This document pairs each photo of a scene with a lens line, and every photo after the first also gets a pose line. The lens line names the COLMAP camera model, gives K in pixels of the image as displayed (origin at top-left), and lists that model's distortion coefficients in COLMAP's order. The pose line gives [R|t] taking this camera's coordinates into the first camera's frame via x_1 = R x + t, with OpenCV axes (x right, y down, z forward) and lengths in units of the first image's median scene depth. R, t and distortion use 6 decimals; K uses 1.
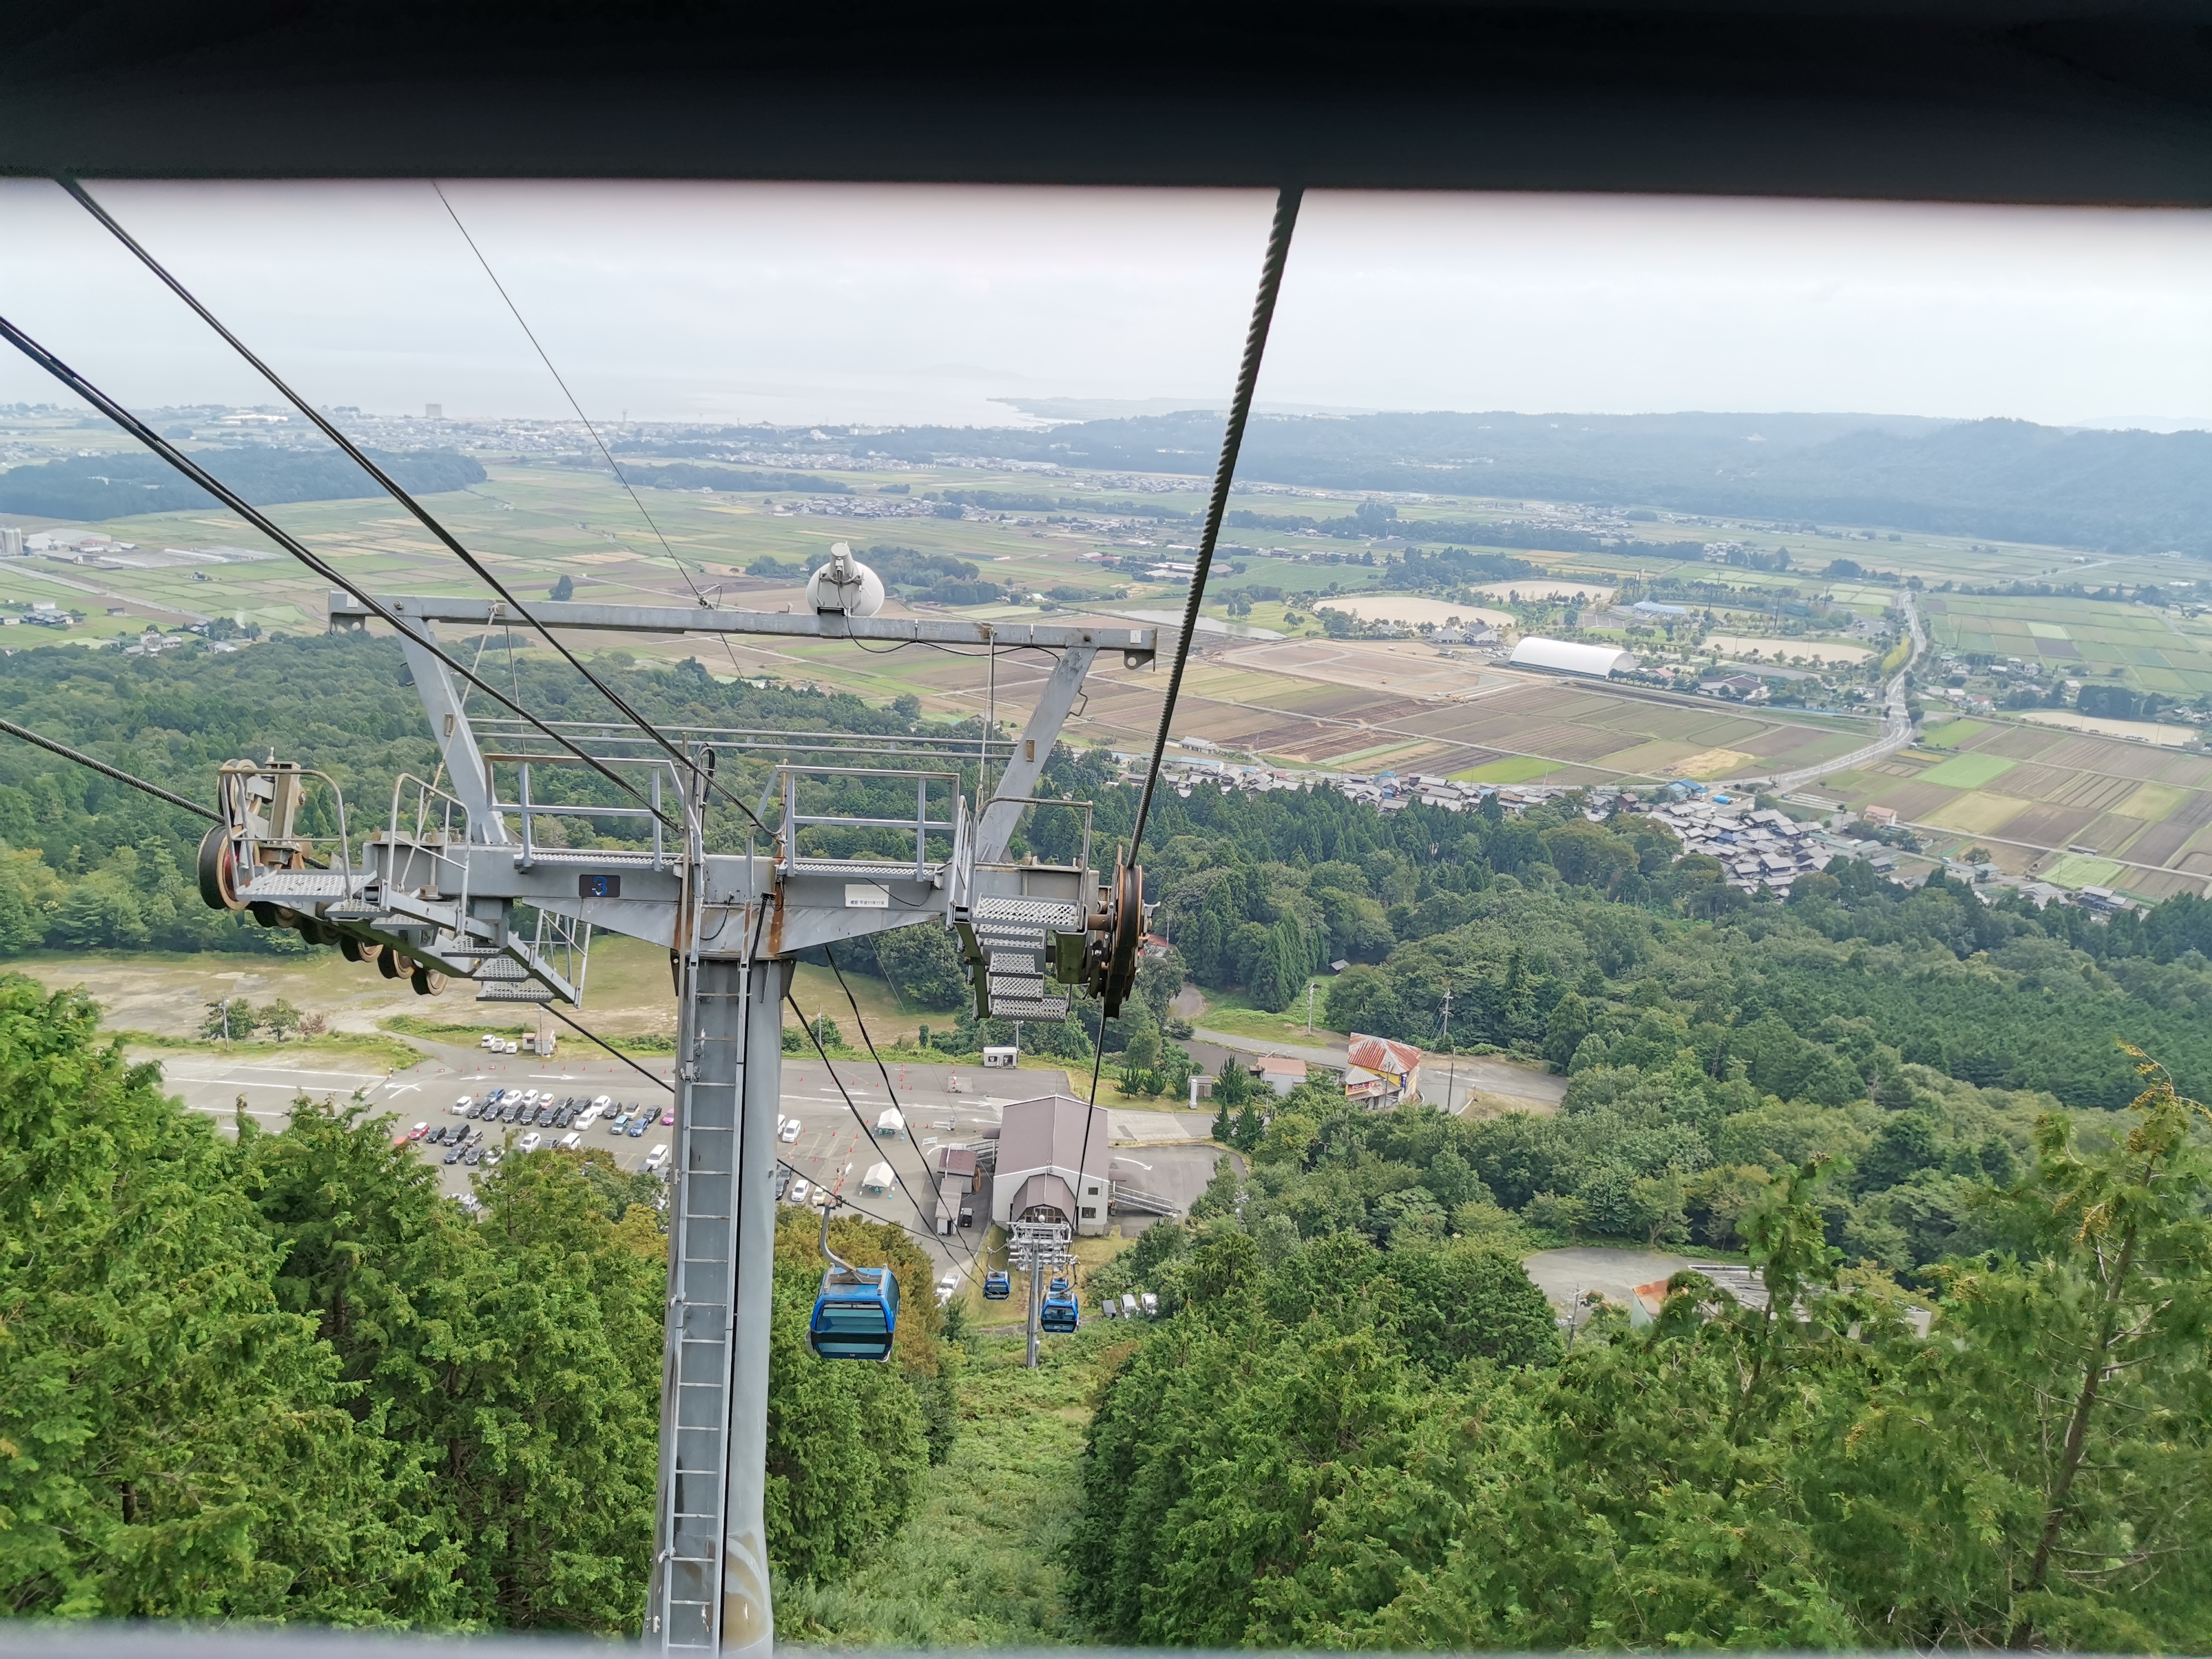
lens RADIAL K [[1652.7, 0, 1099.1], [0, 1652.7, 829.1], [0, 0, 1]] dist [0.038573, -0.146521]
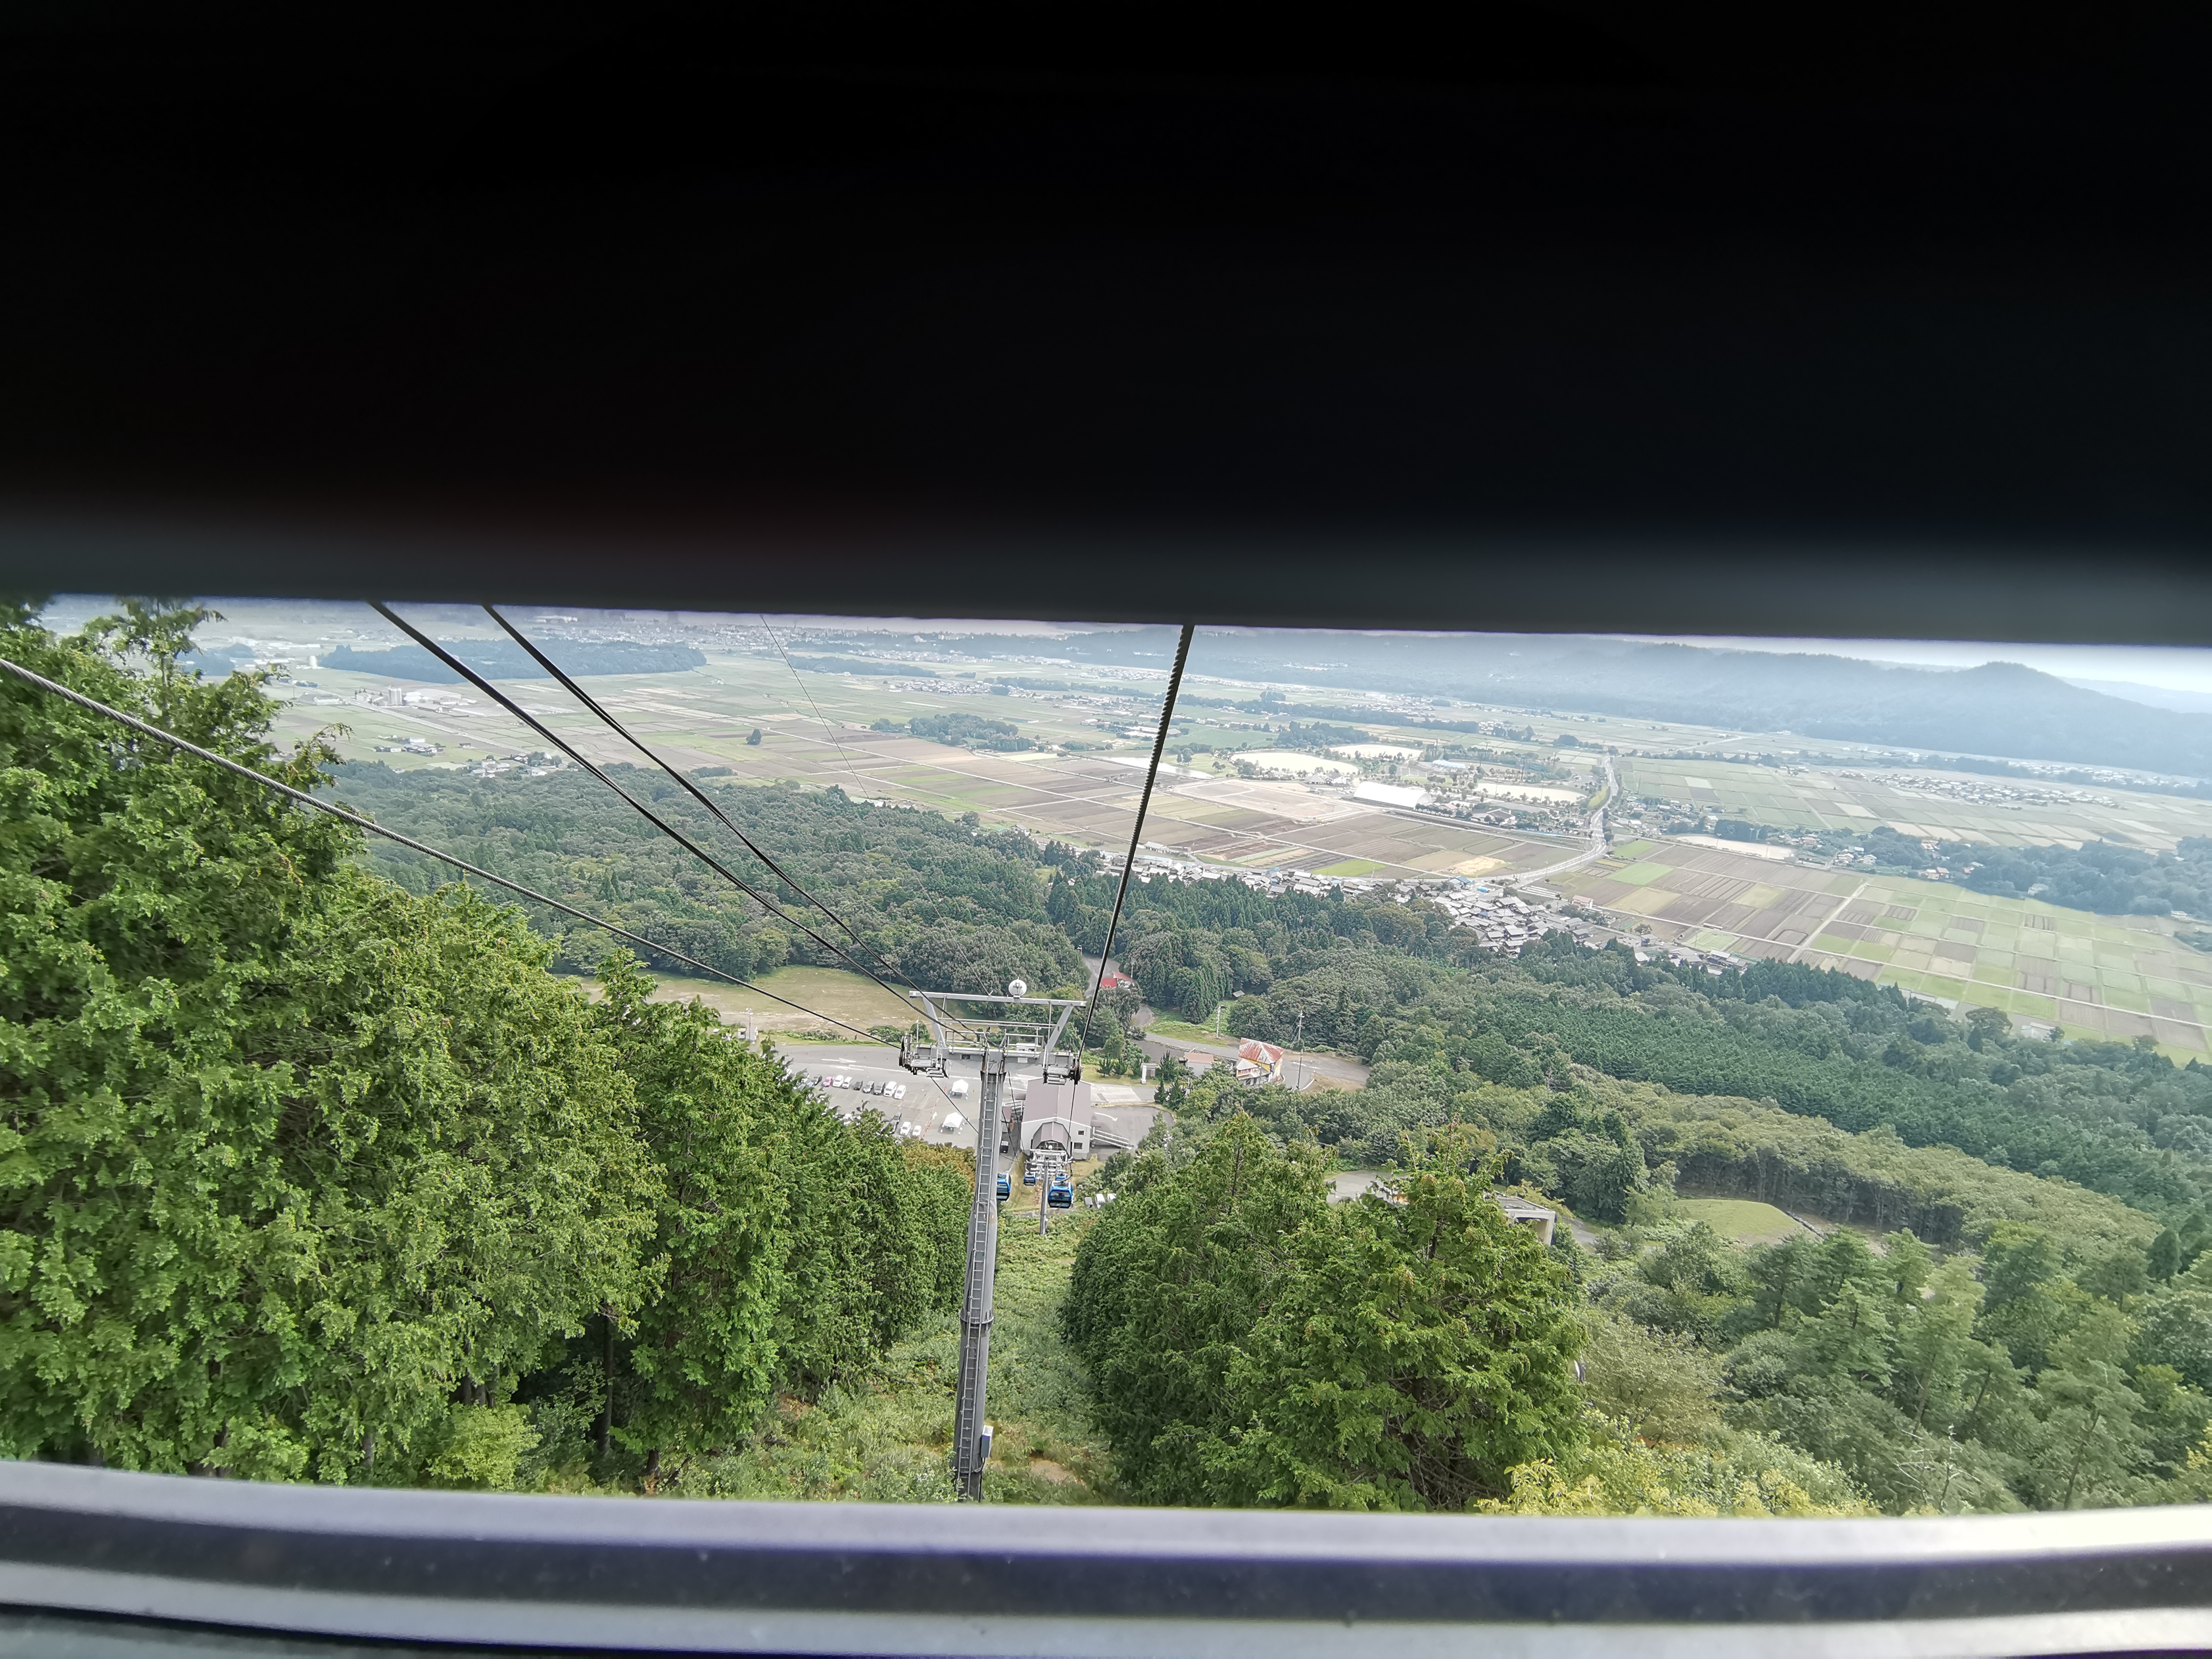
lens RADIAL K [[1076.1, 0, 1101.3], [0, 1076.1, 813.5], [0, 0, 1]] dist [0.000097, 0.000300]
pose [[0.999758, 0.020840, 0.007040, 0.000862], [-0.020262, 0.997051, -0.074017, -0.007300], [-0.008562, 0.073857, 0.997232, -0.035659]]
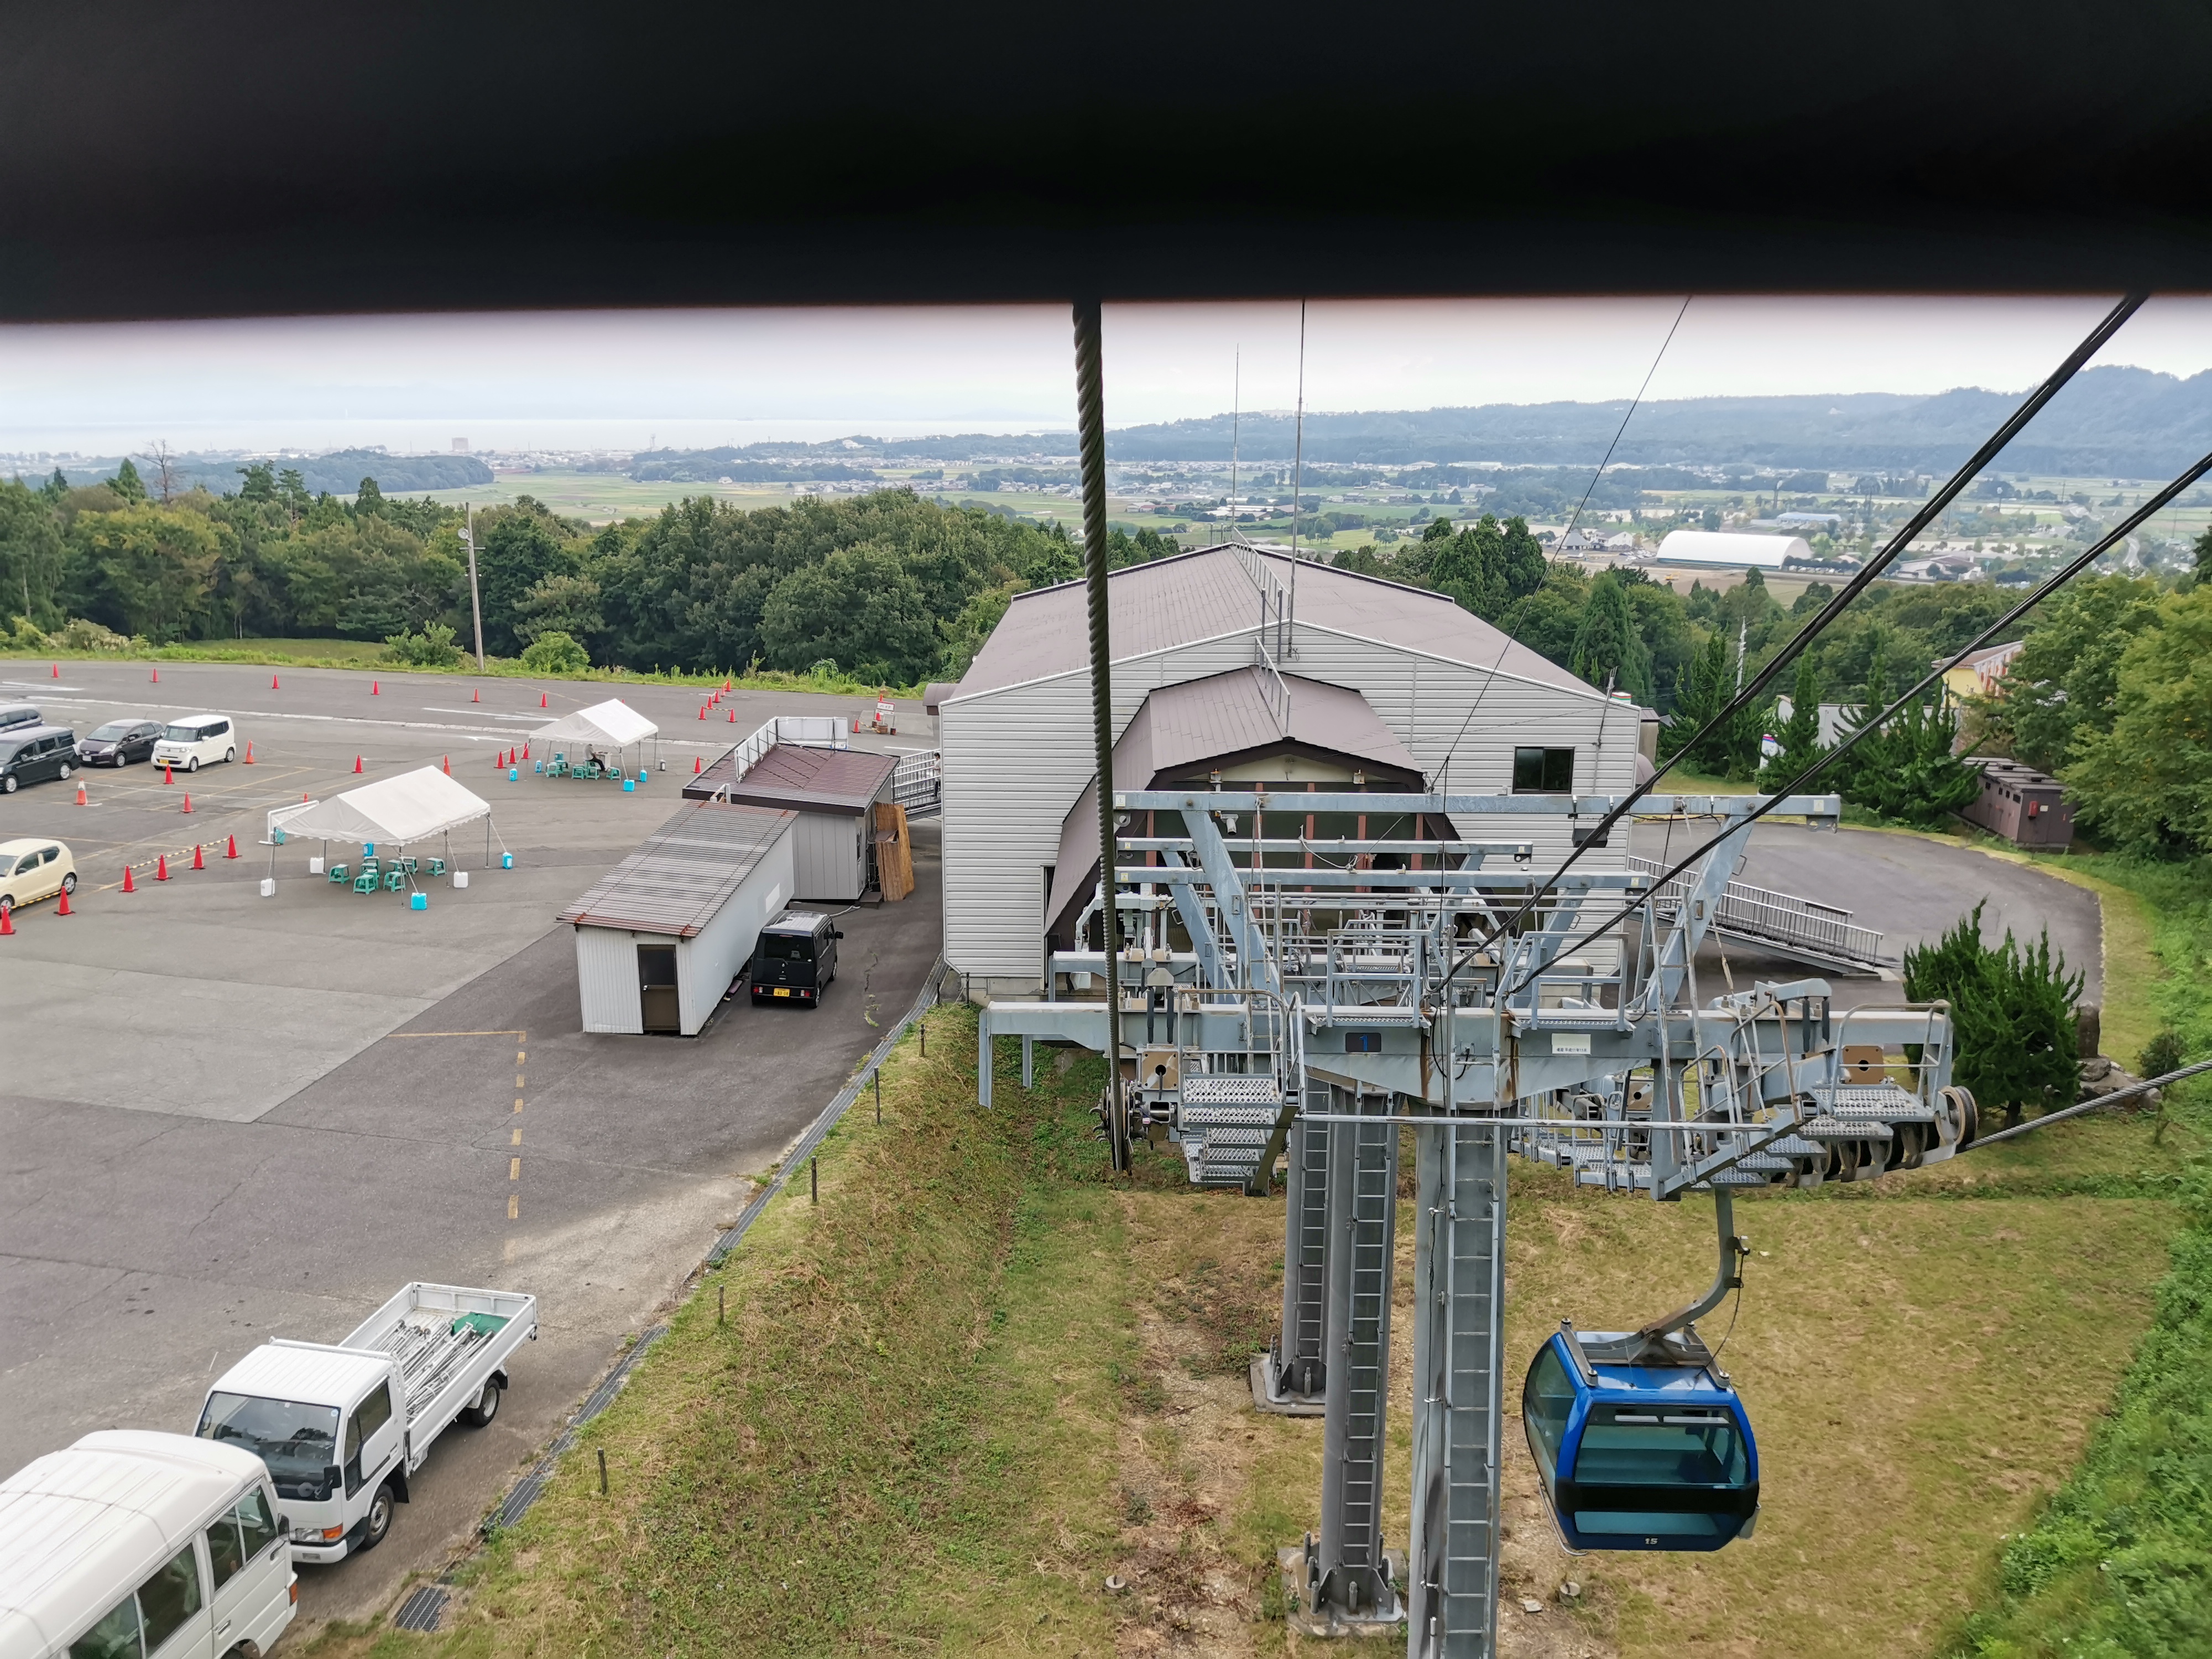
lens RADIAL K [[1665.9, 0, 1104.2], [0, 1665.9, 827.3], [0, 0, 1]] dist [-0.005691, -0.072242]
pose [[0.999021, -0.033748, -0.028607, -0.014142], [0.033010, 0.999120, -0.025884, 0.075391], [0.029455, 0.024914, 0.999256, 0.276356]]
